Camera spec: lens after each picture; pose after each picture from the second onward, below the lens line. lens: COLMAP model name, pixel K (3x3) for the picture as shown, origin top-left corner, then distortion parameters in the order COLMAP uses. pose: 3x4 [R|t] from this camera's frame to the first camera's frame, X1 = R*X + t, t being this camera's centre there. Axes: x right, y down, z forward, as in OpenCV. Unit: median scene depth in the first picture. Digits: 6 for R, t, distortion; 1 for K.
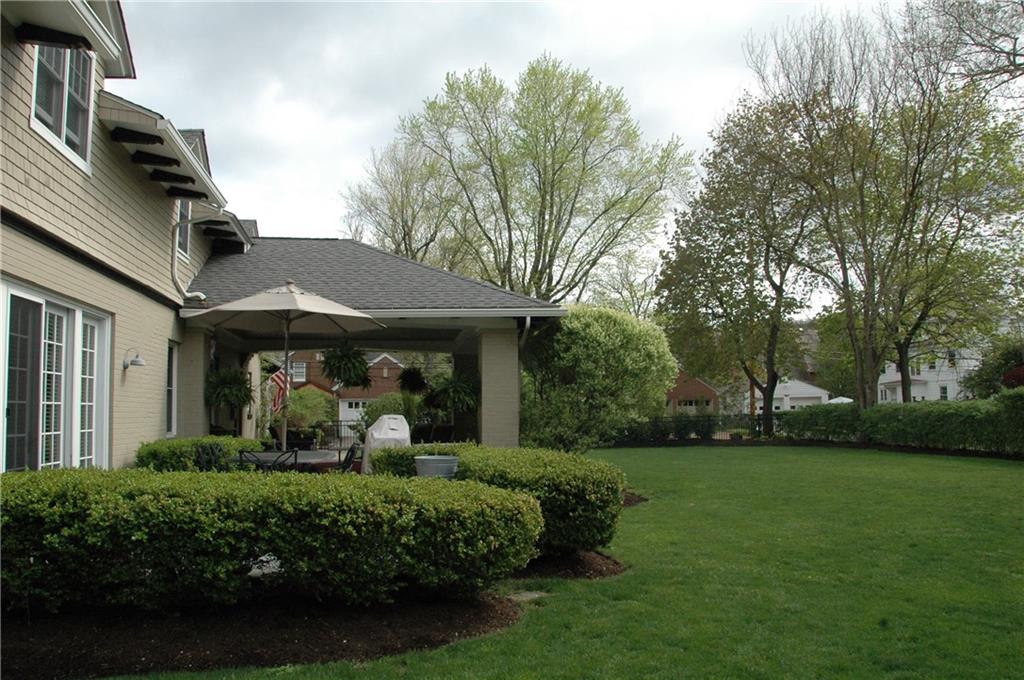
lens RADIAL K [[802.8, 0, 511.2], [0, 802.8, 340.5], [0, 0, 1]] dist [-0.094927, 0.039927]
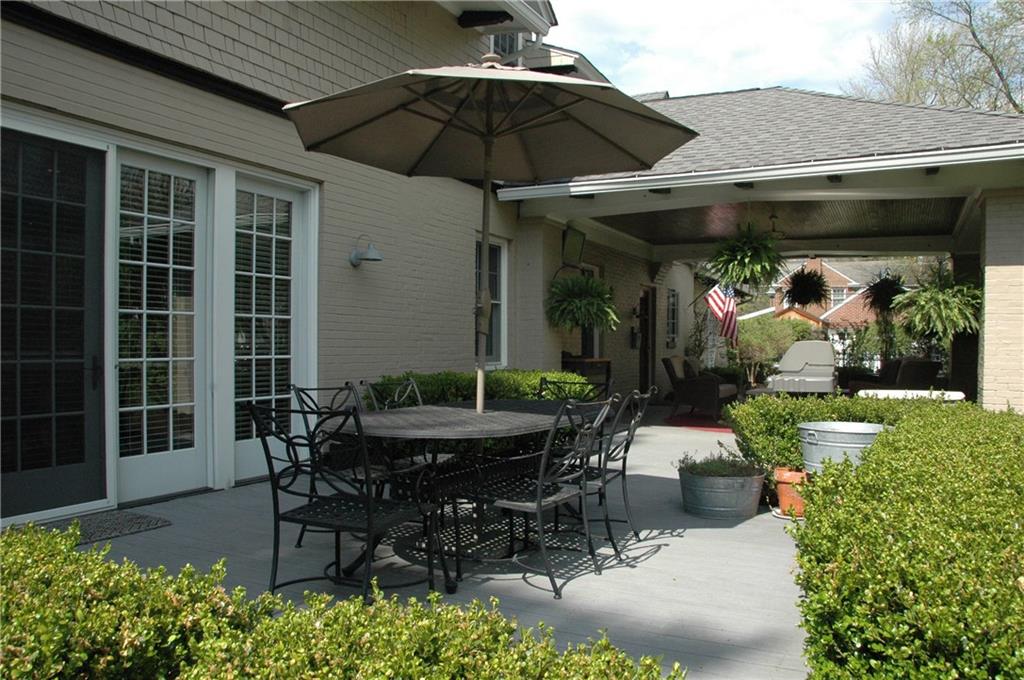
lens RADIAL K [[802.8, 0, 510.4], [0, 802.8, 345.9], [0, 0, 1]] dist [-0.094927, 0.039927]
pose [[0.812765, 0.015126, -0.582396, 0.010939], [0.038086, 0.996145, 0.079022, 0.038299], [0.581346, -0.086407, 0.809055, 0.364020]]
